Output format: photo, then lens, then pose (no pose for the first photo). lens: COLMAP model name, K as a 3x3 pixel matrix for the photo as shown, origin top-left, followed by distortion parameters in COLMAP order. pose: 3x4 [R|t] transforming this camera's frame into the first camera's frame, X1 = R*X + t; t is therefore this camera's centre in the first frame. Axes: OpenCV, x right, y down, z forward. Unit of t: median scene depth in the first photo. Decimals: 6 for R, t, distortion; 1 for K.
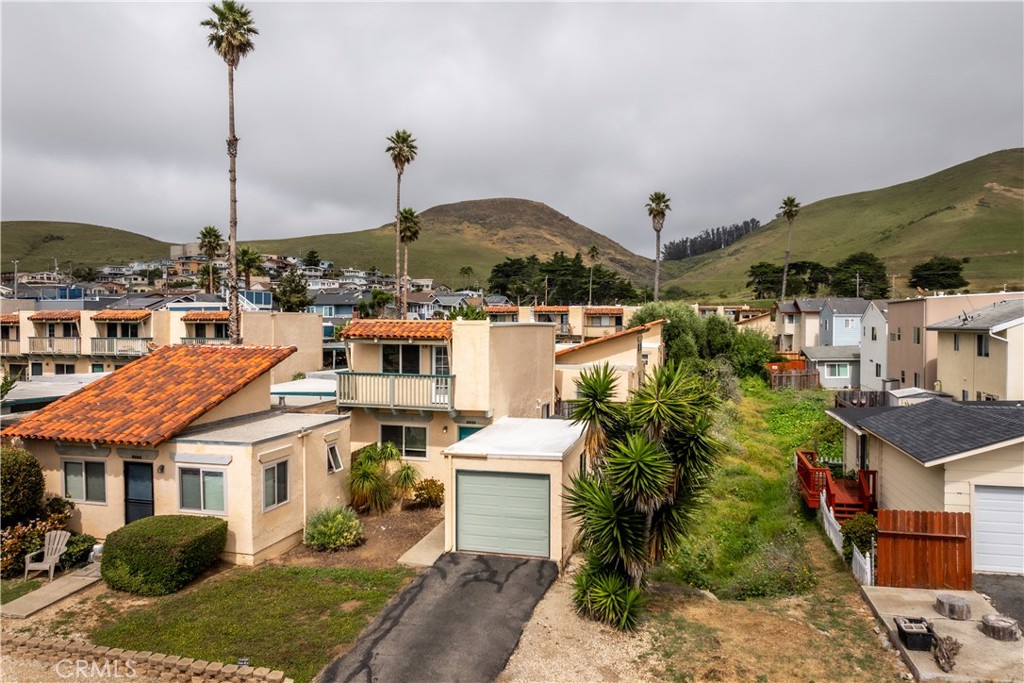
lens RADIAL K [[721.0, 0, 515.3], [0, 721.0, 336.9], [0, 0, 1]] dist [-0.025925, 0.007059]
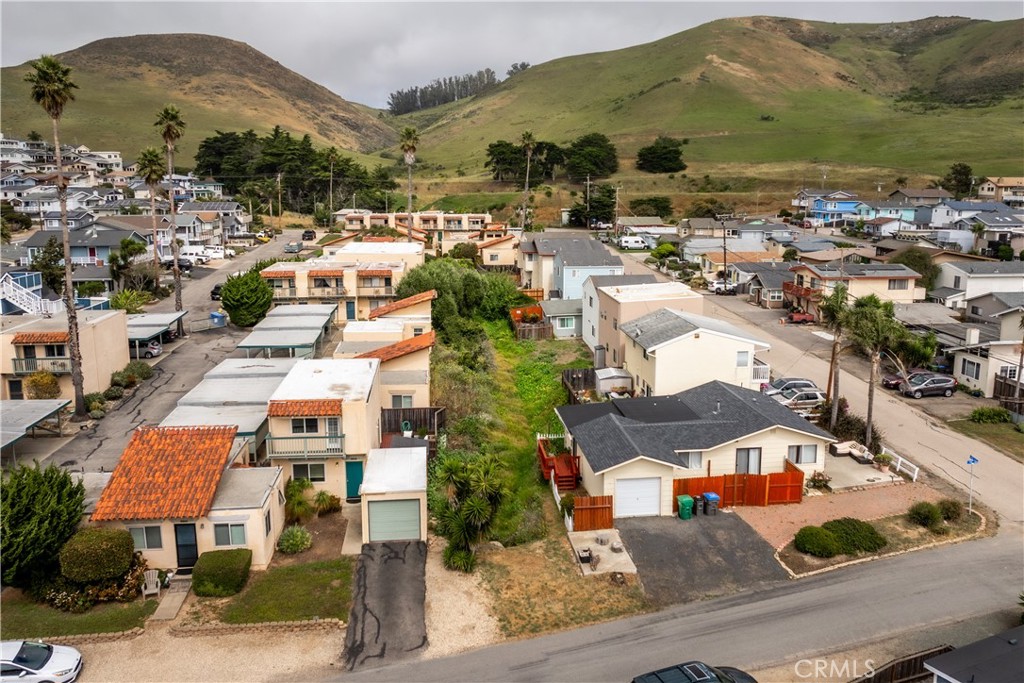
lens RADIAL K [[824.1, 0, 533.2], [0, 824.1, 309.5], [0, 0, 1]] dist [-0.025421, 0.001402]
pose [[0.931196, -0.057861, 0.359896, -0.331854], [0.006784, 0.989901, 0.141595, -0.475532], [-0.364455, -0.129411, 0.922185, -0.826873]]
